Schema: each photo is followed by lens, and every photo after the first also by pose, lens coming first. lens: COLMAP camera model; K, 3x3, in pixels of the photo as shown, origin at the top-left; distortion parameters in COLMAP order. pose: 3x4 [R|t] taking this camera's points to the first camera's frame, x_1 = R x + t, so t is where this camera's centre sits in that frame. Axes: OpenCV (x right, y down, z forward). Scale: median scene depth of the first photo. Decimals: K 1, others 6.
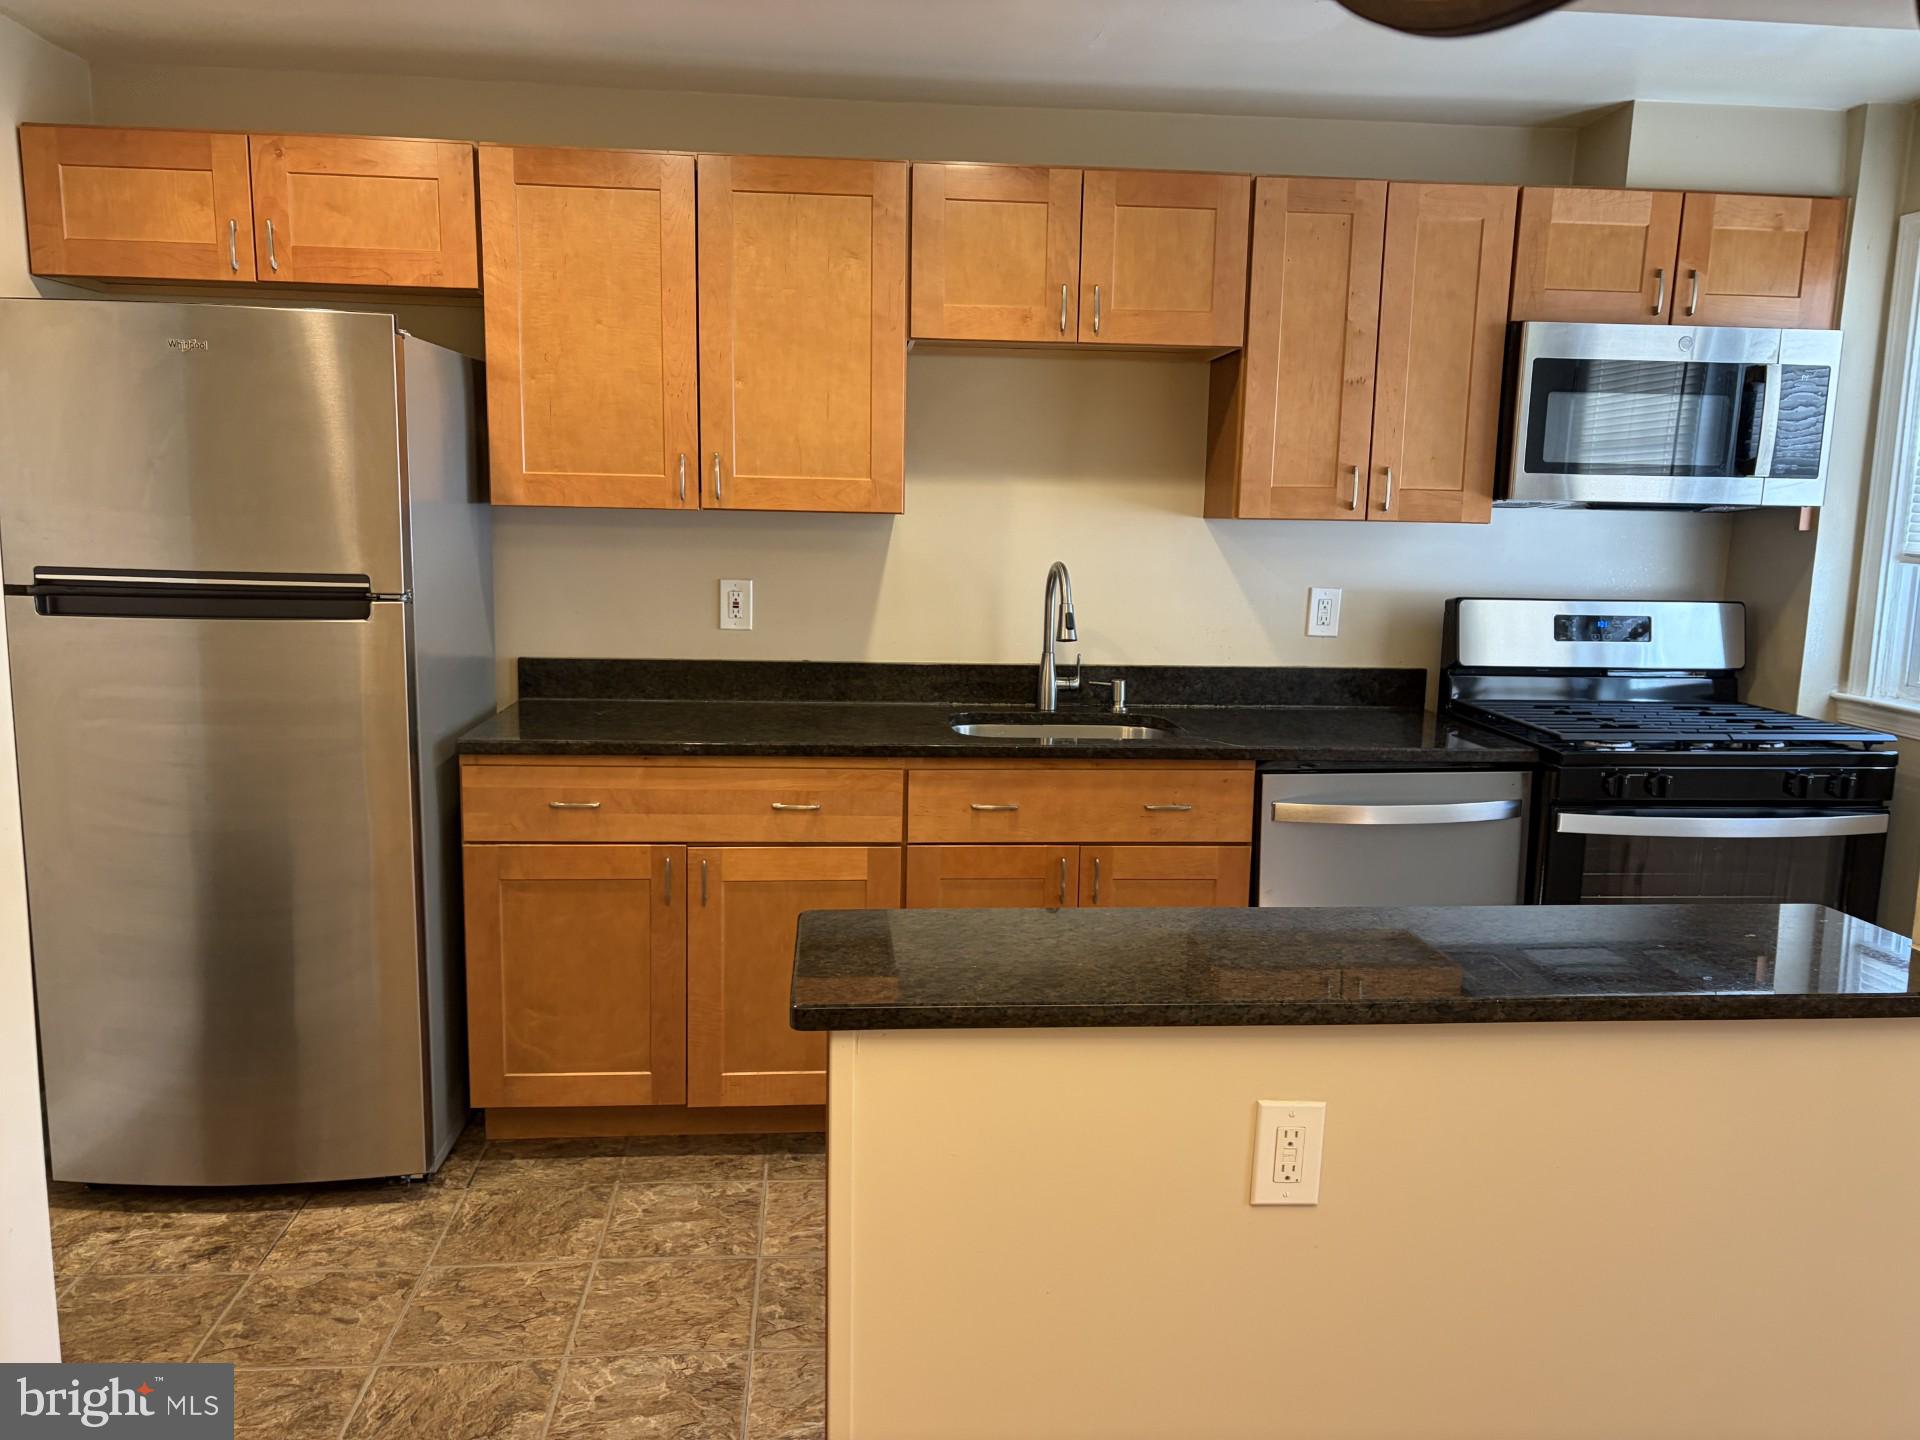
lens RADIAL K [[1453.3, 0, 939.0], [0, 1453.3, 735.6], [0, 0, 1]] dist [0.052032, -0.053121]
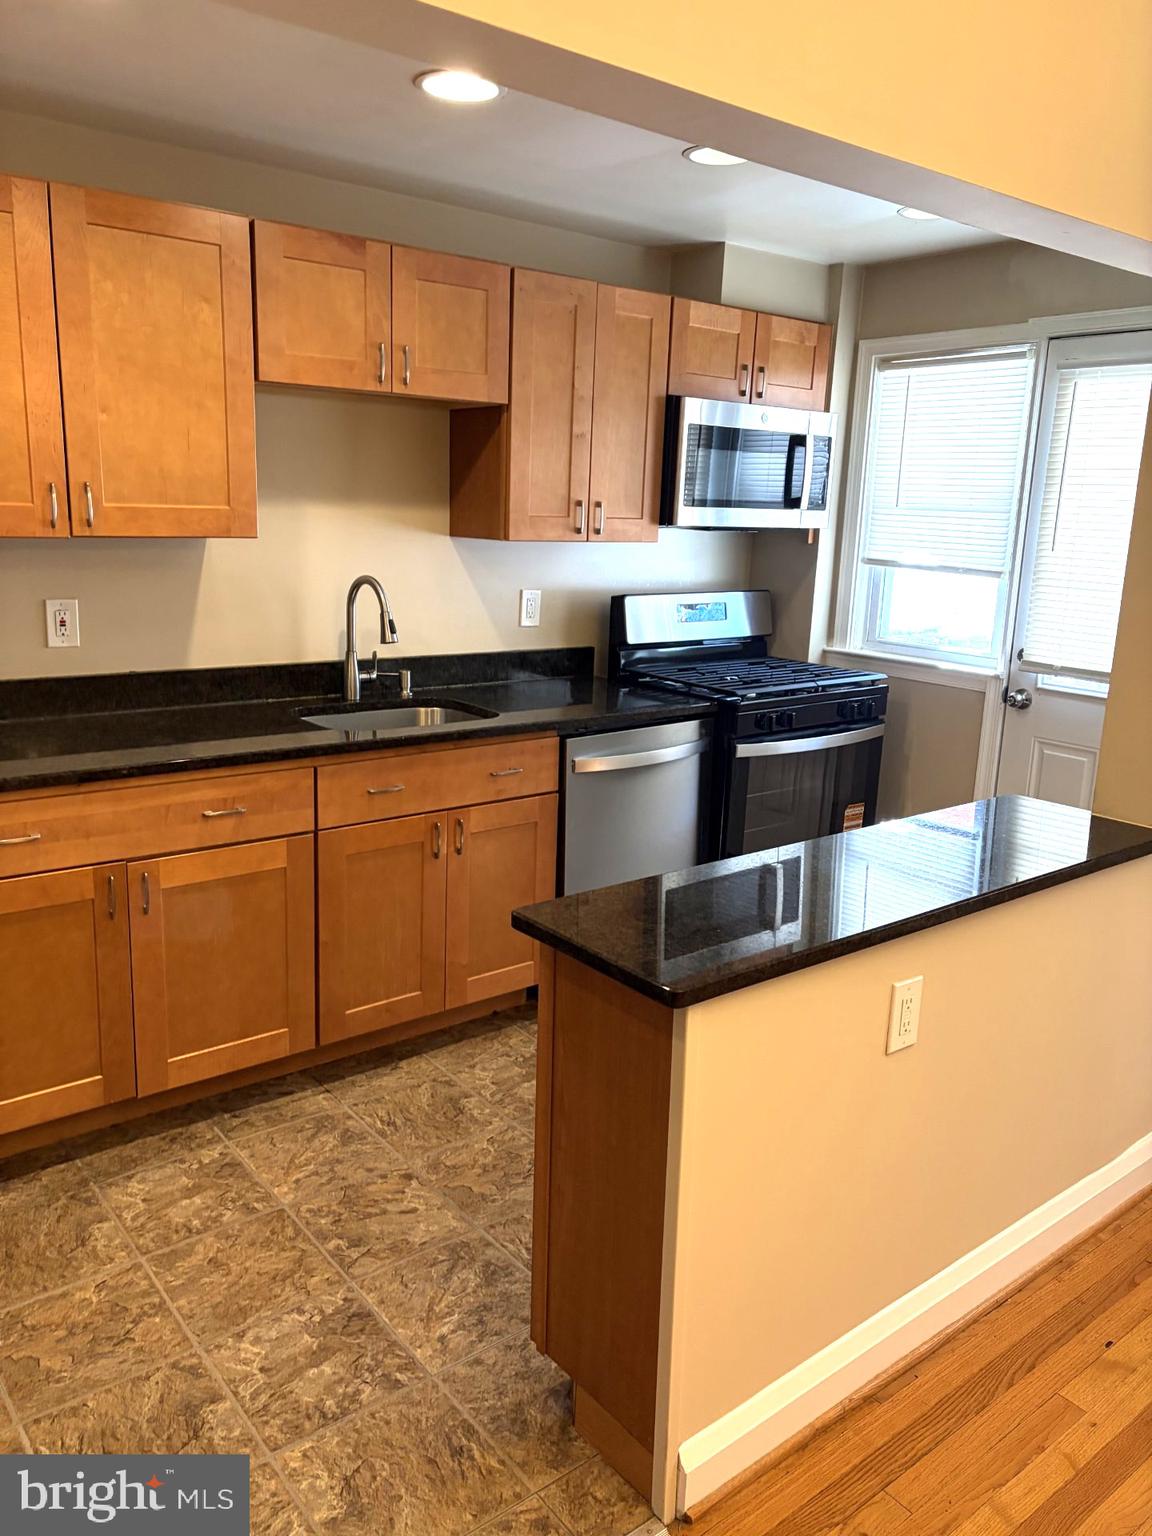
lens RADIAL K [[1153.8, 0, 558.1], [0, 1153.8, 764.7], [0, 0, 1]] dist [0.053997, -0.070554]
pose [[0.837668, -0.115382, 0.533854, -0.336377], [0.071496, 0.992185, 0.102257, -0.055806], [-0.541481, -0.047489, 0.839371, 0.116558]]
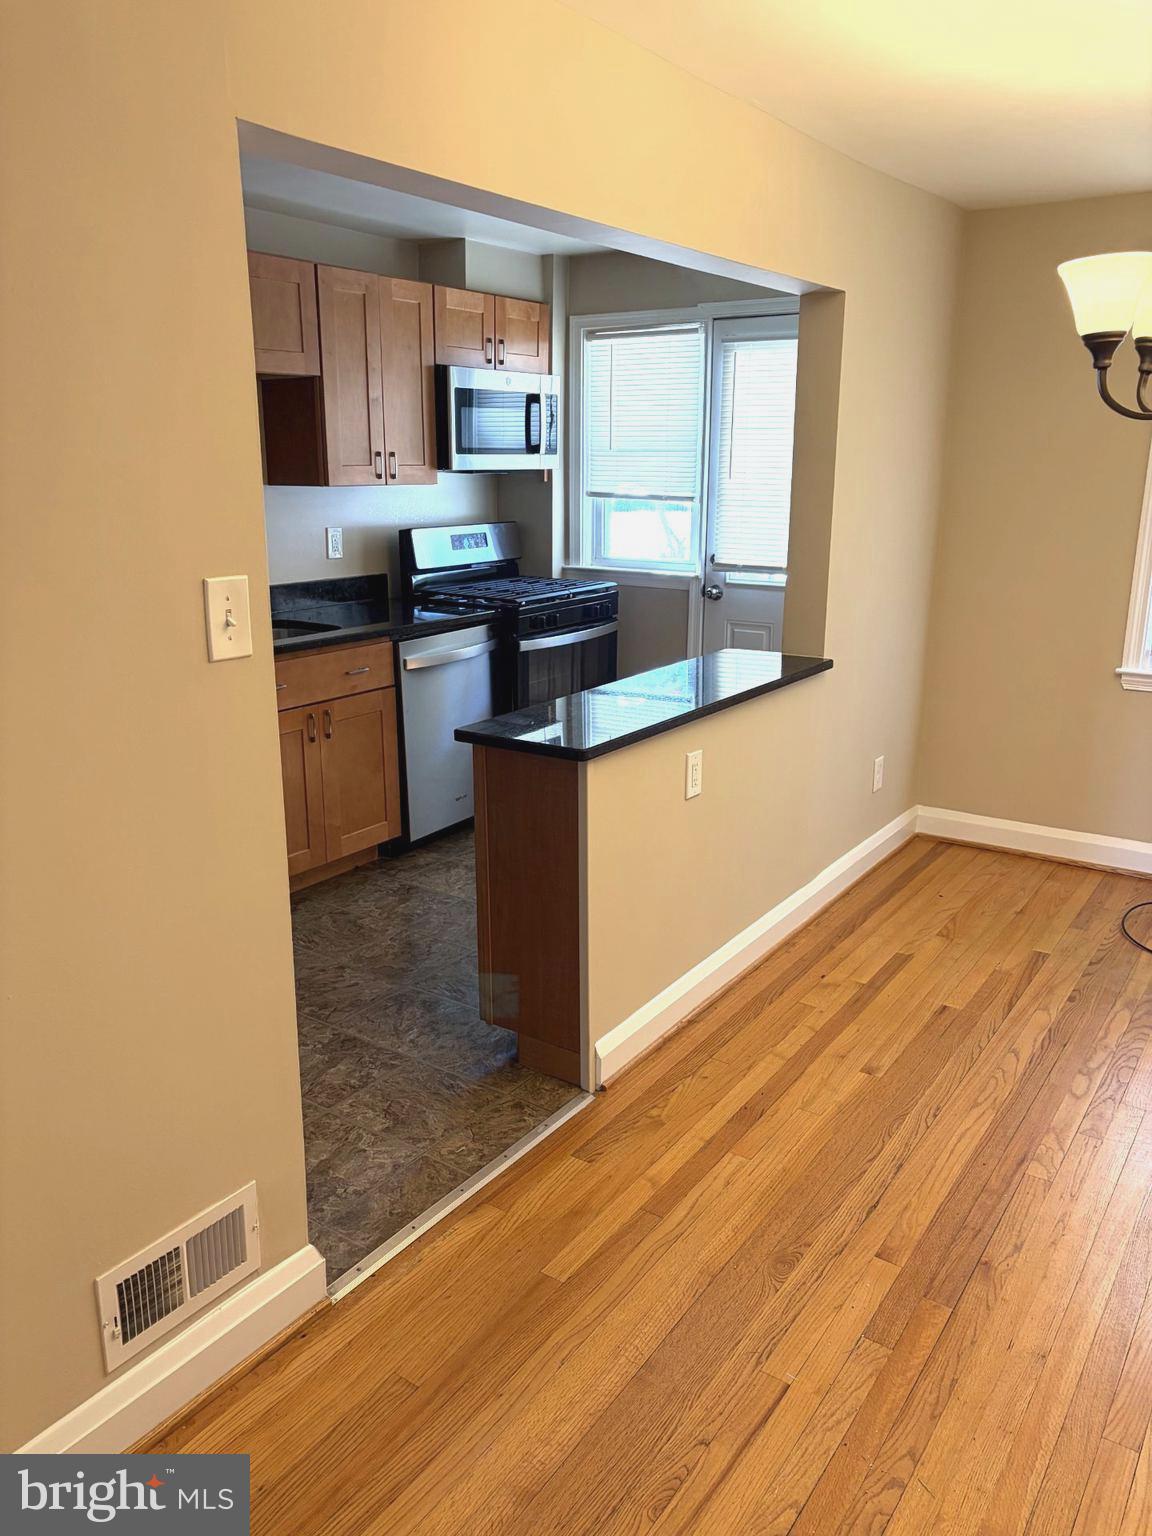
lens RADIAL K [[1162.6, 0, 554.8], [0, 1162.6, 774.7], [0, 0, 1]] dist [0.052032, -0.053121]
pose [[0.645529, -0.223708, 0.730238, -0.657179], [0.134490, 0.974495, 0.179647, -0.040308], [-0.751801, -0.017758, 0.659150, -0.028705]]
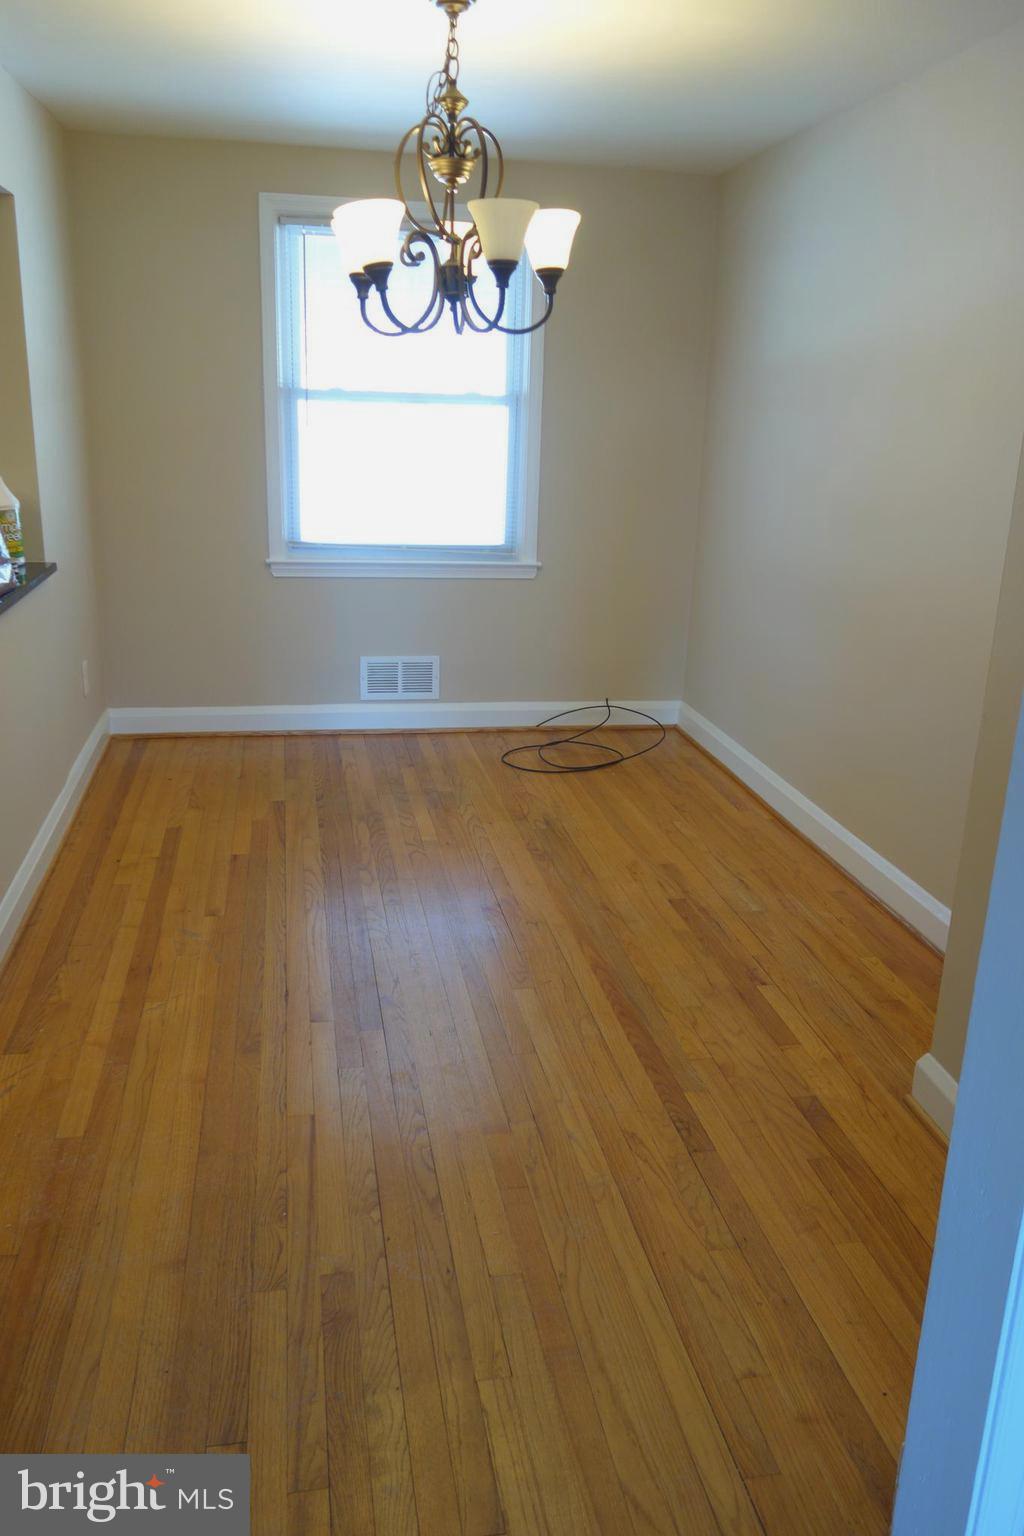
lens RADIAL K [[1232.3, 0, 512.0], [0, 1232.3, 768.0], [0, 0, 1]] dist [0.001706, 0.004390]
pose [[-0.088839, -0.306759, 0.947632, -0.901594], [0.121622, 0.940934, 0.315992, -0.050988], [-0.988593, 0.143325, -0.046283, 0.156607]]
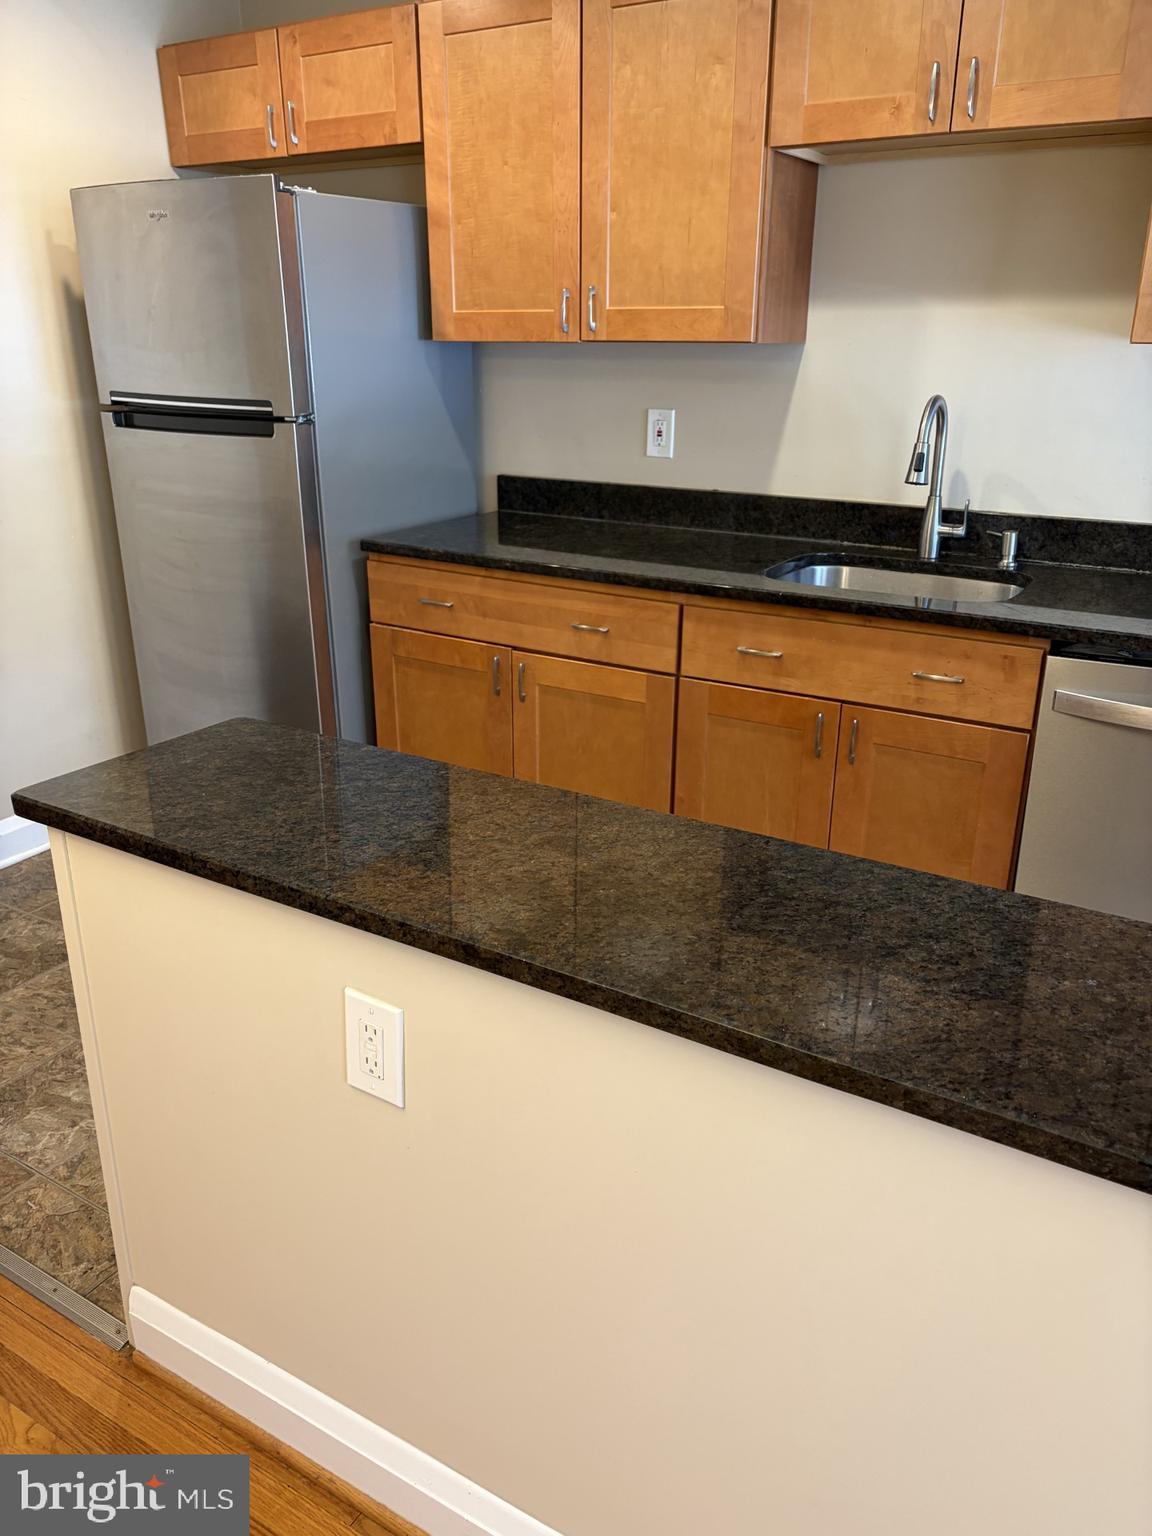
lens RADIAL K [[1162.6, 0, 554.8], [0, 1162.6, 774.7], [0, 0, 1]] dist [0.052032, -0.053121]
pose [[0.801252, 0.195941, -0.565334, 0.382326], [-0.078844, 0.971195, 0.224865, -0.036727], [0.593109, -0.135600, 0.793621, 0.253267]]
